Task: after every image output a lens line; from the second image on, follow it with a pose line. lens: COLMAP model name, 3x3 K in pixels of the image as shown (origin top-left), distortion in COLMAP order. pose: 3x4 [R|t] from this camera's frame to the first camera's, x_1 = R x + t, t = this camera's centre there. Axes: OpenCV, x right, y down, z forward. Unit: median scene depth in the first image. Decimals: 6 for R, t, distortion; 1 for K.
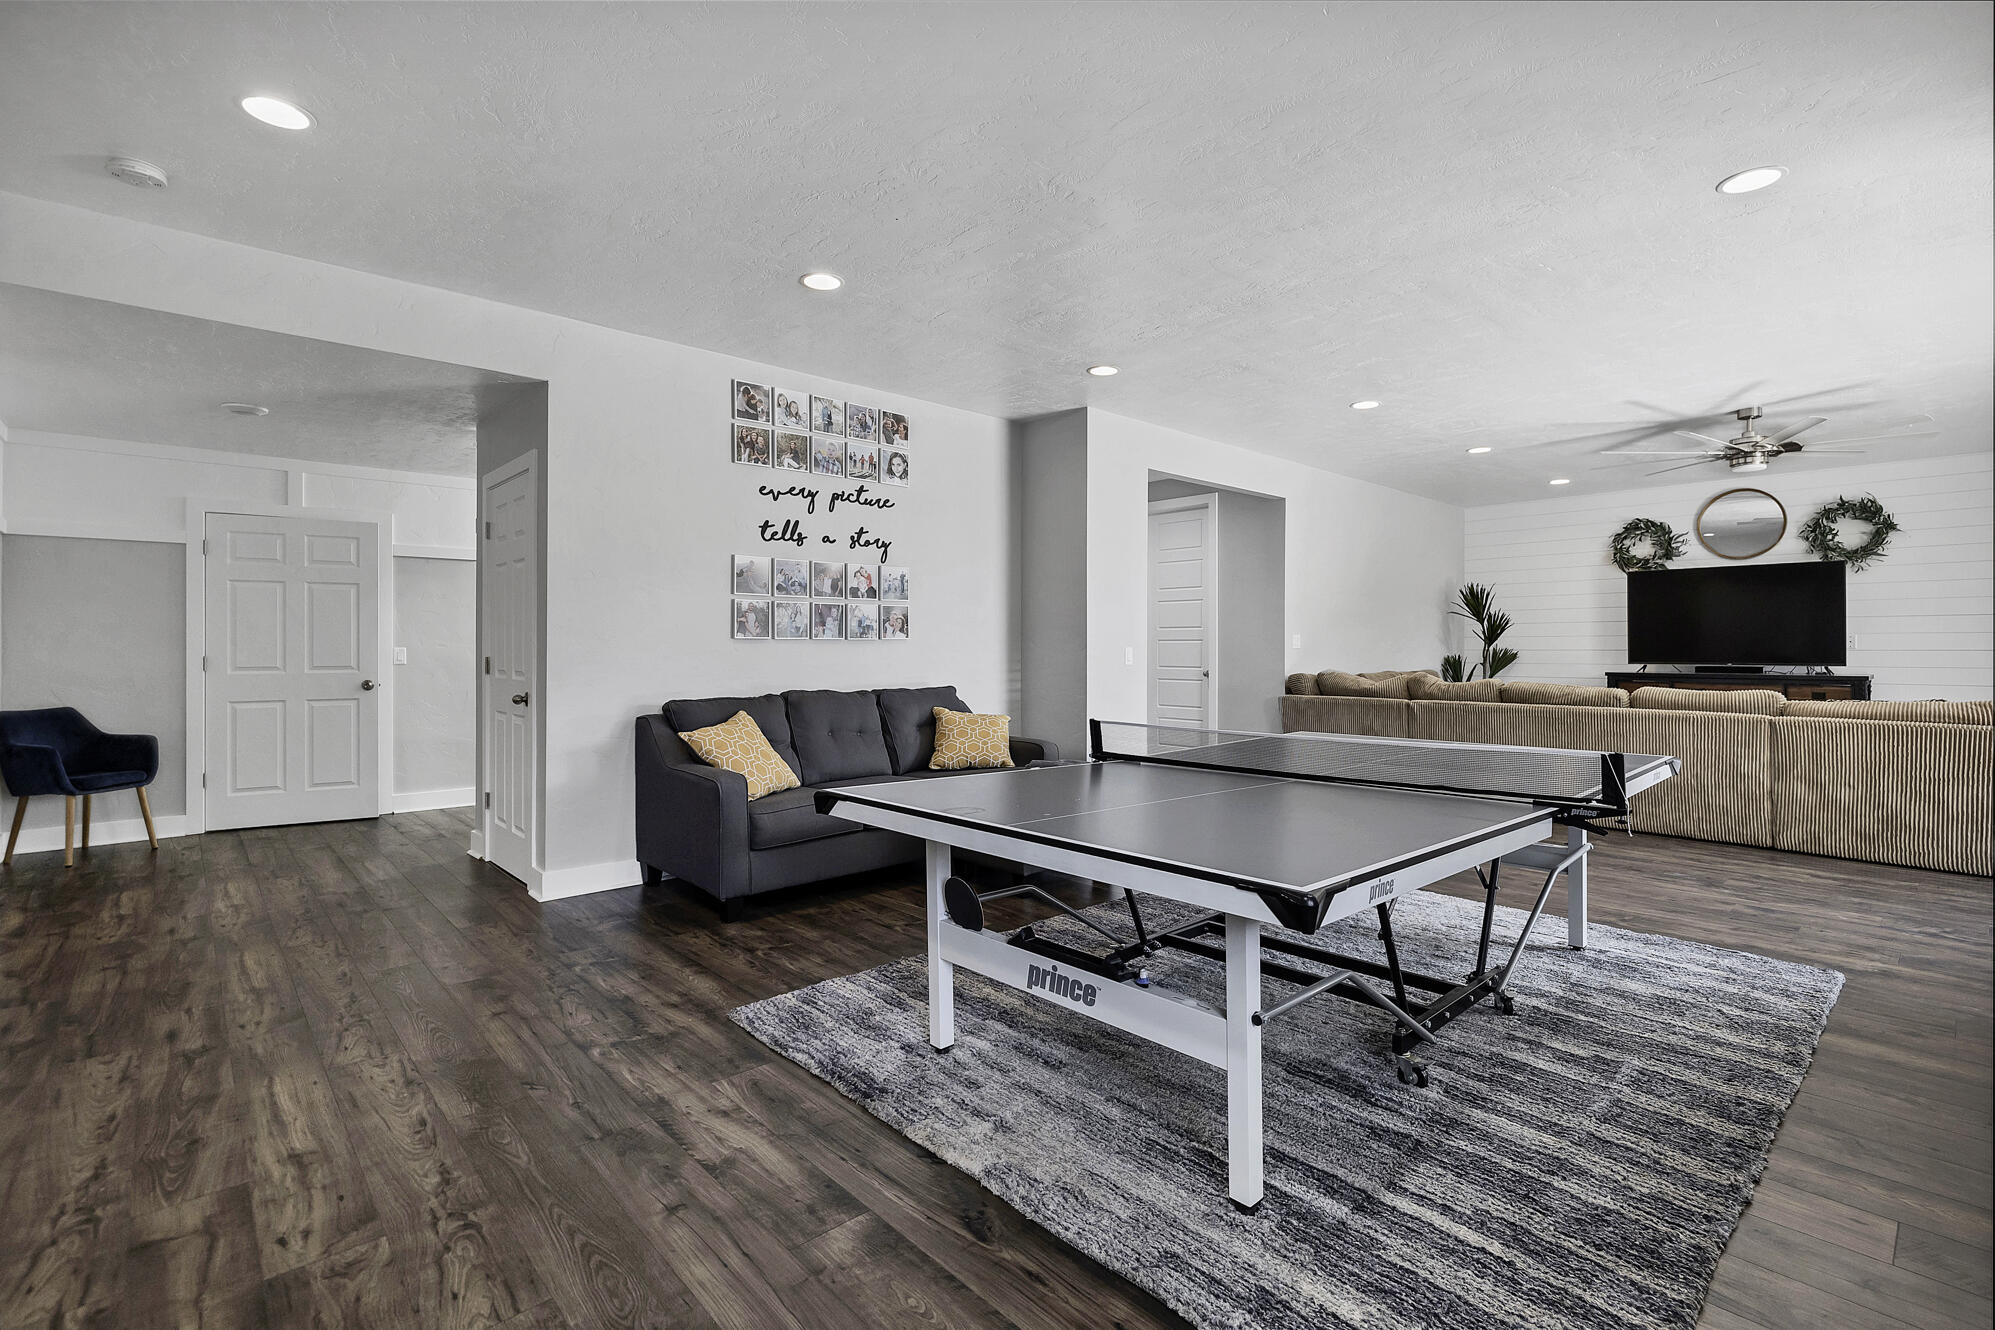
lens RADIAL K [[917.5, 0, 991.6], [0, 917.5, 660.4], [0, 0, 1]] dist [-0.010939, 0.003043]
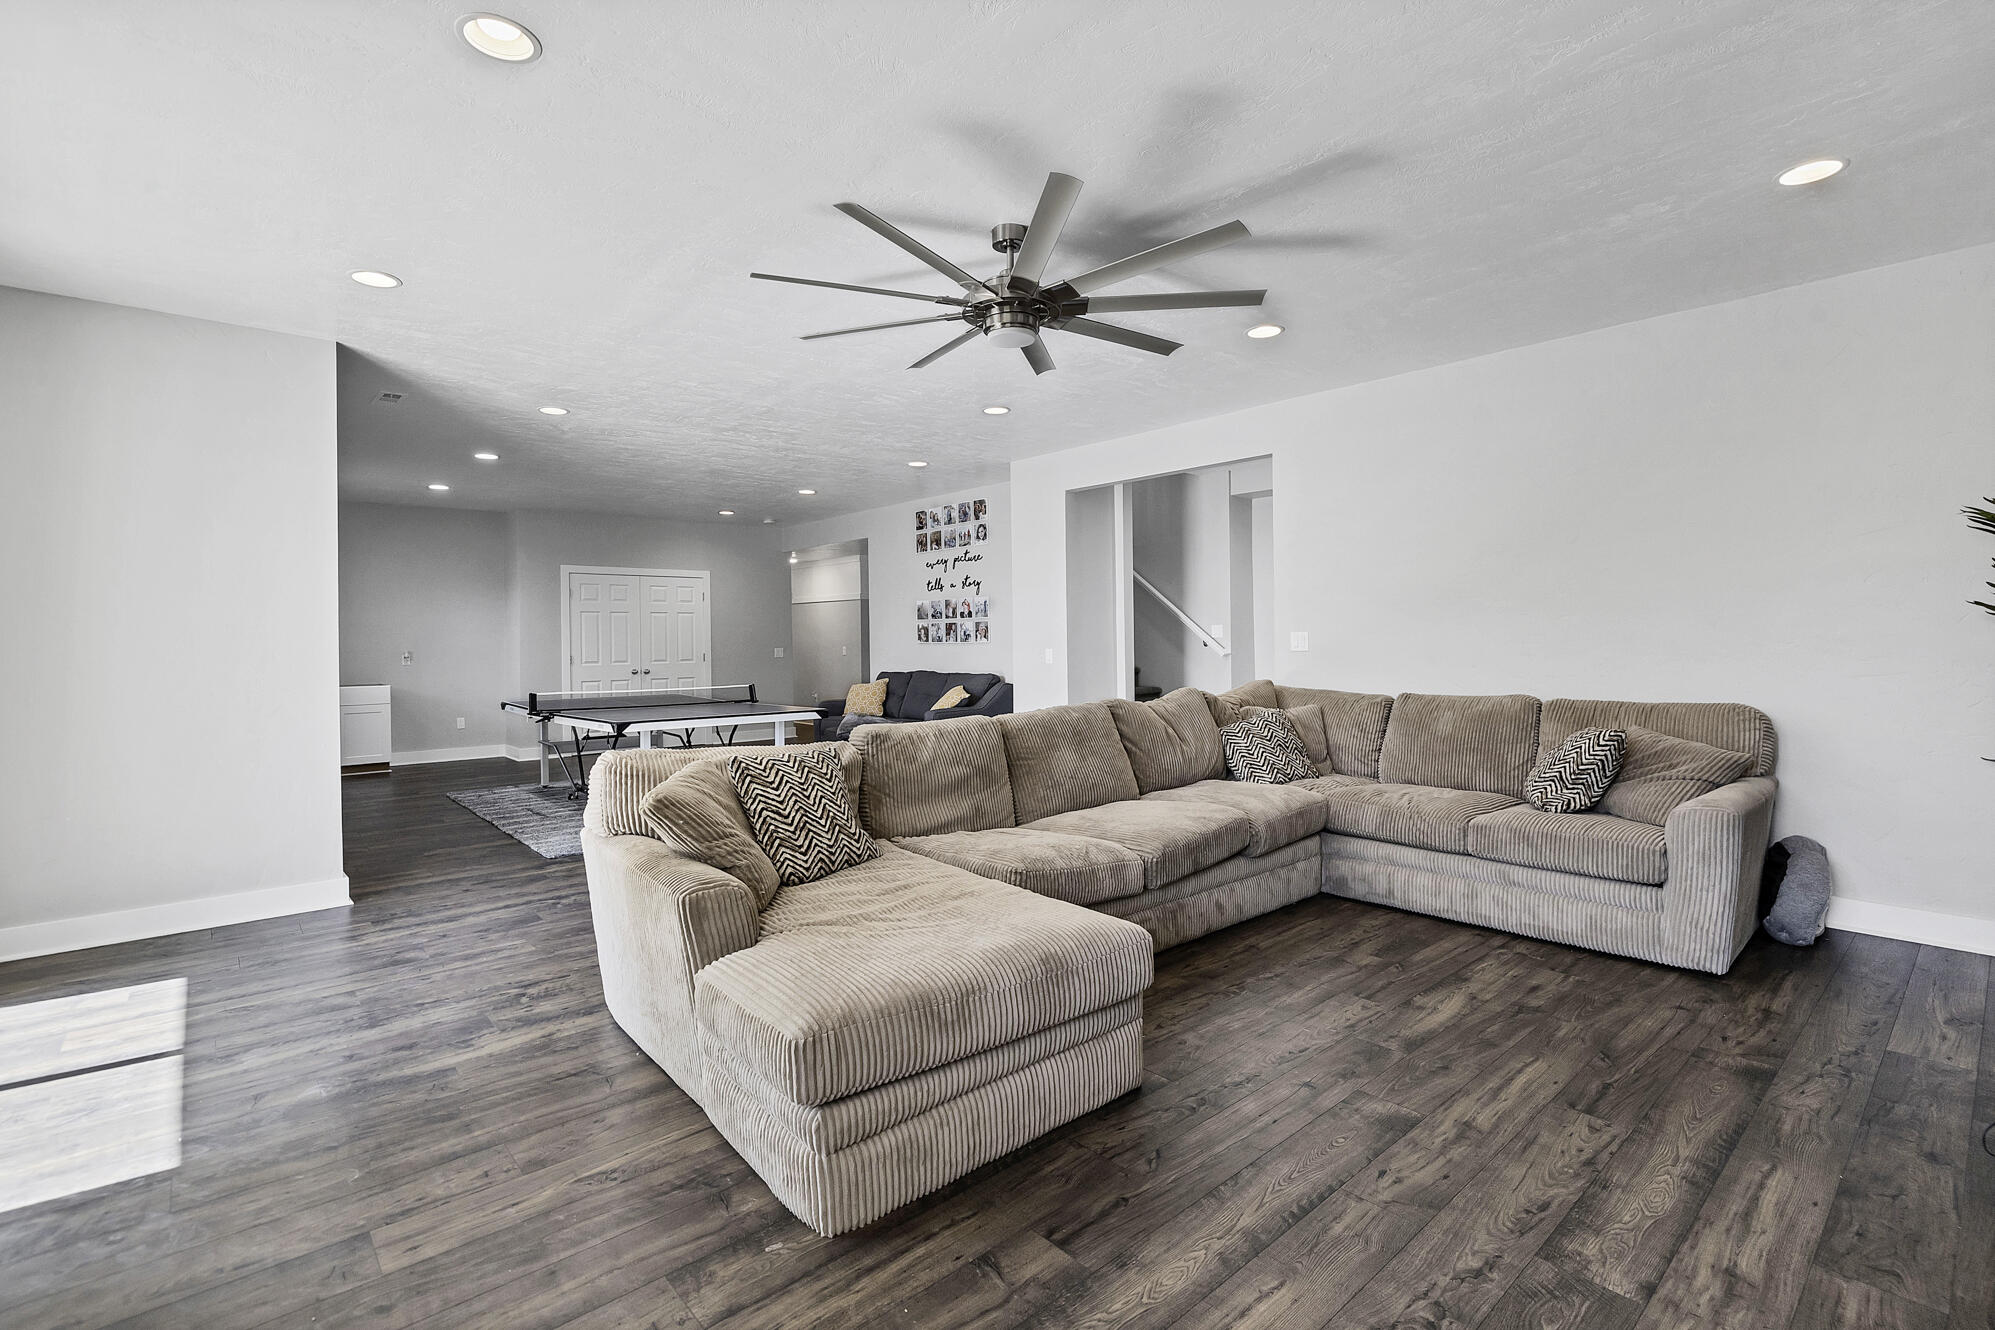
lens RADIAL K [[917.5, 0, 985.0], [0, 917.5, 638.3], [0, 0, 1]] dist [-0.010939, 0.003043]
pose [[-0.039965, 0.000722, -0.999201, 1.510501], [-0.003864, 0.999992, 0.000877, -0.032066], [0.999194, 0.003896, -0.039962, 1.094678]]
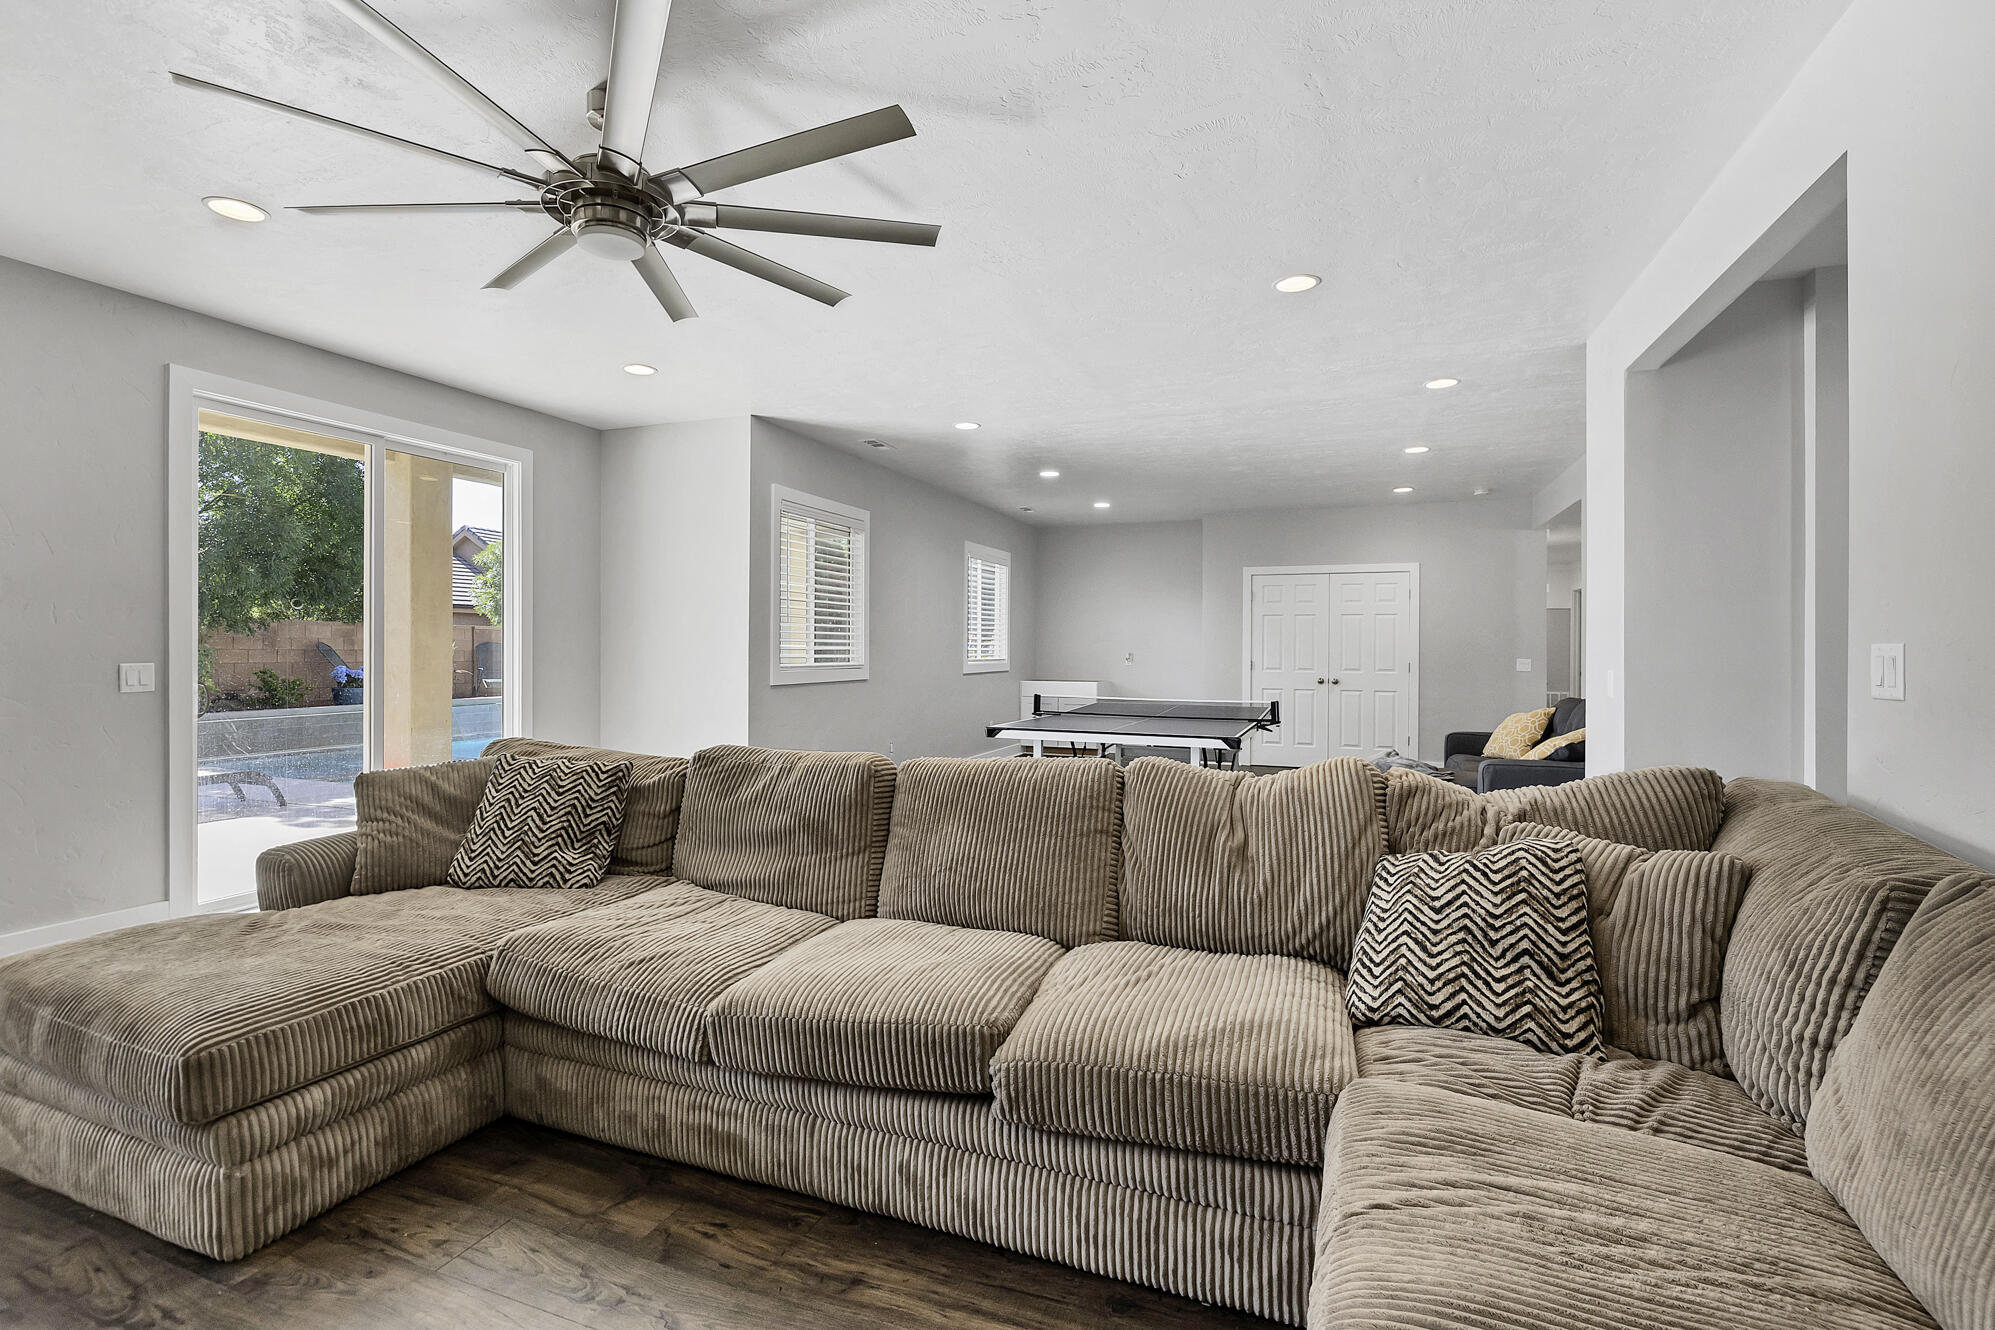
lens RADIAL K [[917.5, 0, 974.7], [0, 917.5, 640.3], [0, 0, 1]] dist [-0.010939, 0.003043]
pose [[-0.903484, -0.007386, -0.428558, 0.936180], [-0.011951, 0.999897, 0.007963, -0.039815], [0.428455, 0.012316, -0.903479, 1.575494]]
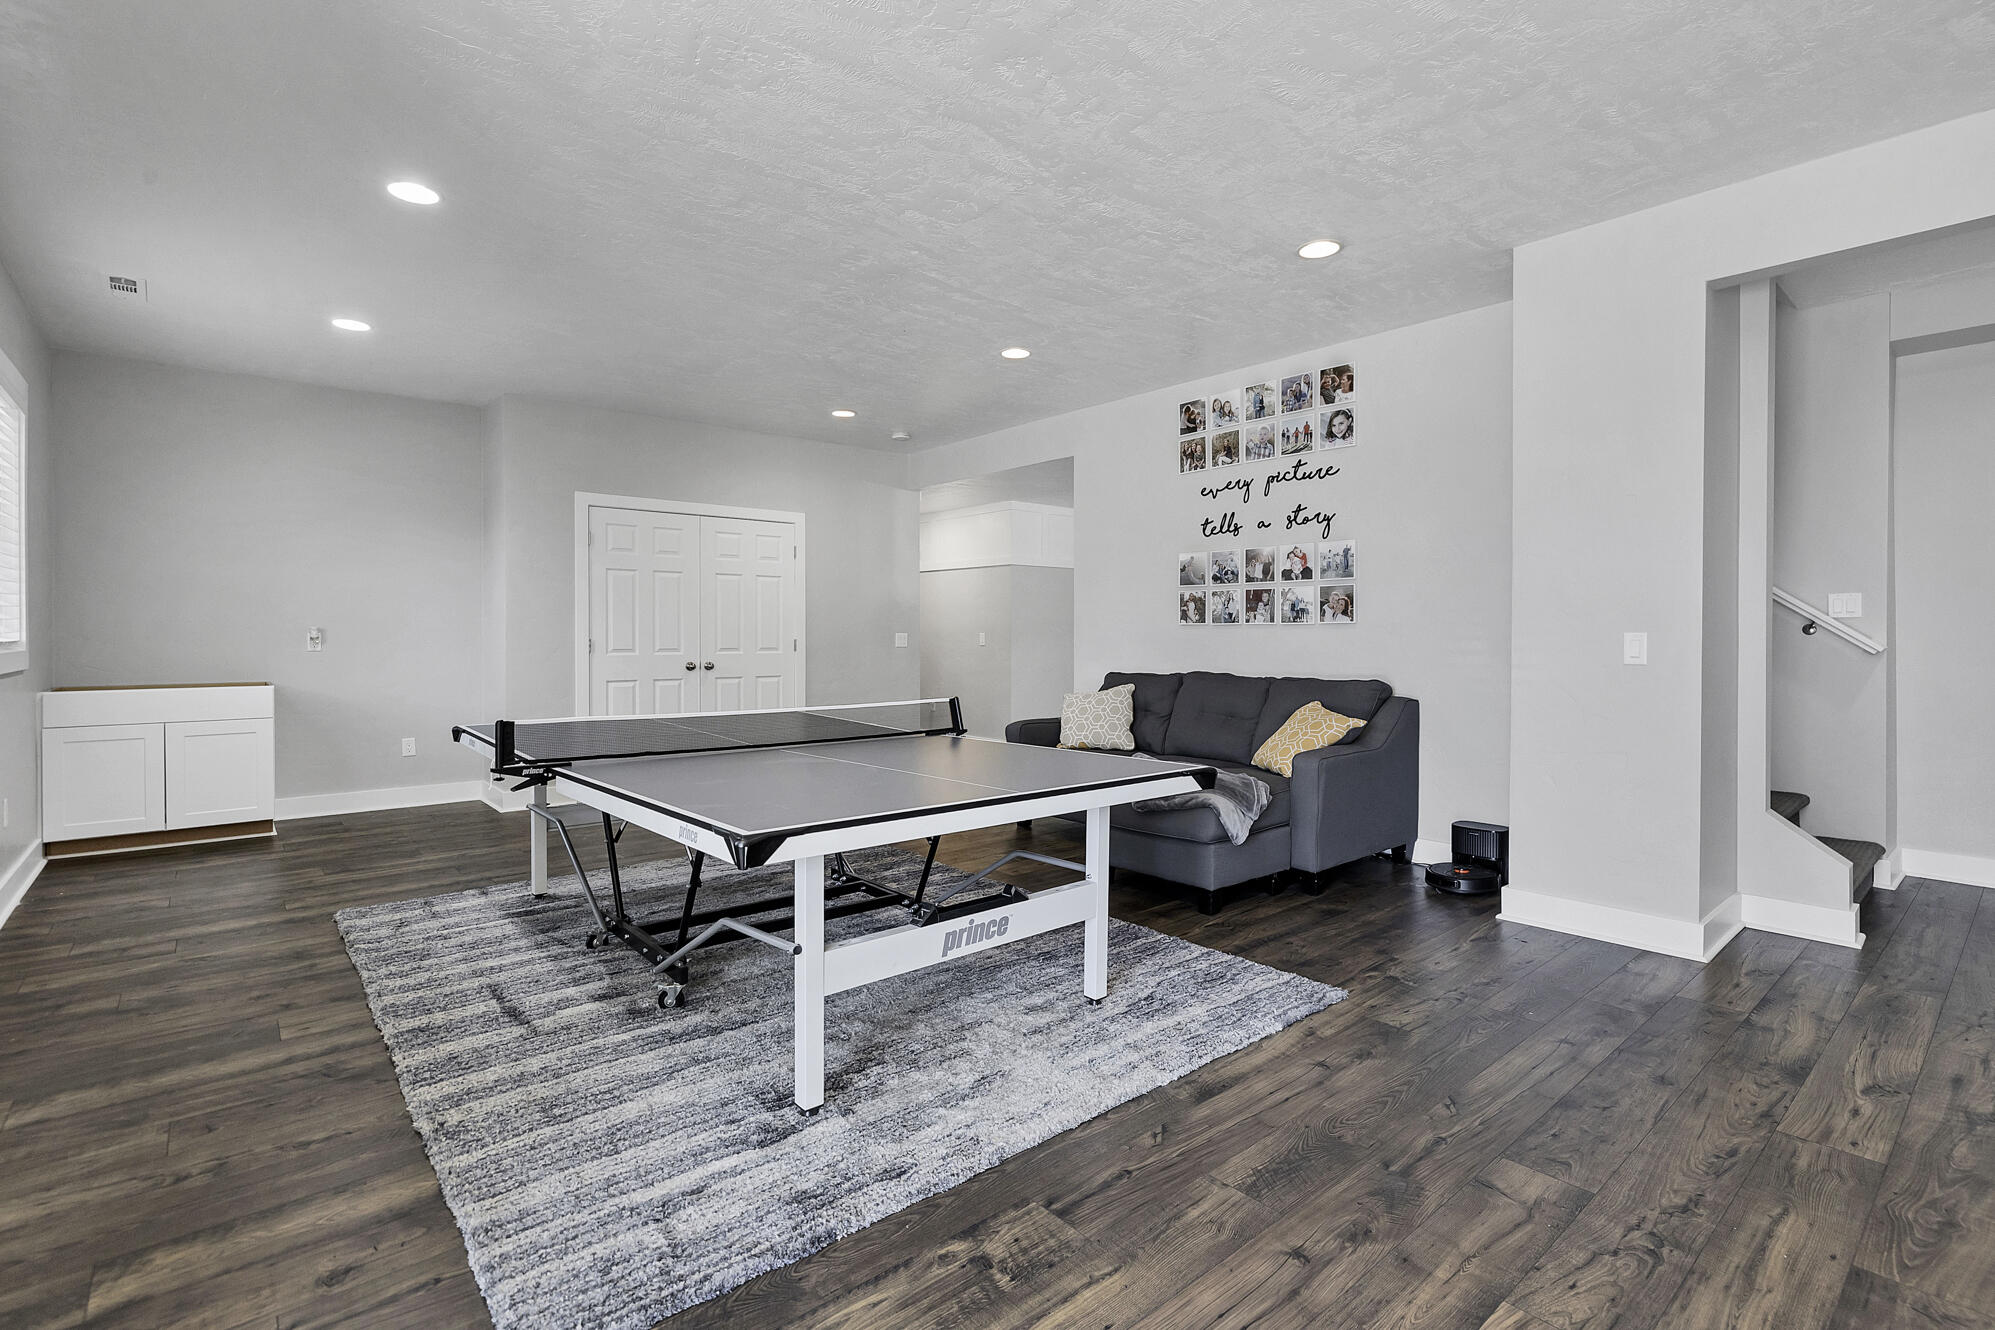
lens RADIAL K [[917.5, 0, 1001.1], [0, 917.5, 634.8], [0, 0, 1]] dist [-0.010939, 0.003043]
pose [[-0.036050, -0.001158, -0.999349, 0.800605], [-0.018974, 0.999820, -0.000474, -0.005750], [0.999170, 0.018945, -0.036065, 0.729159]]
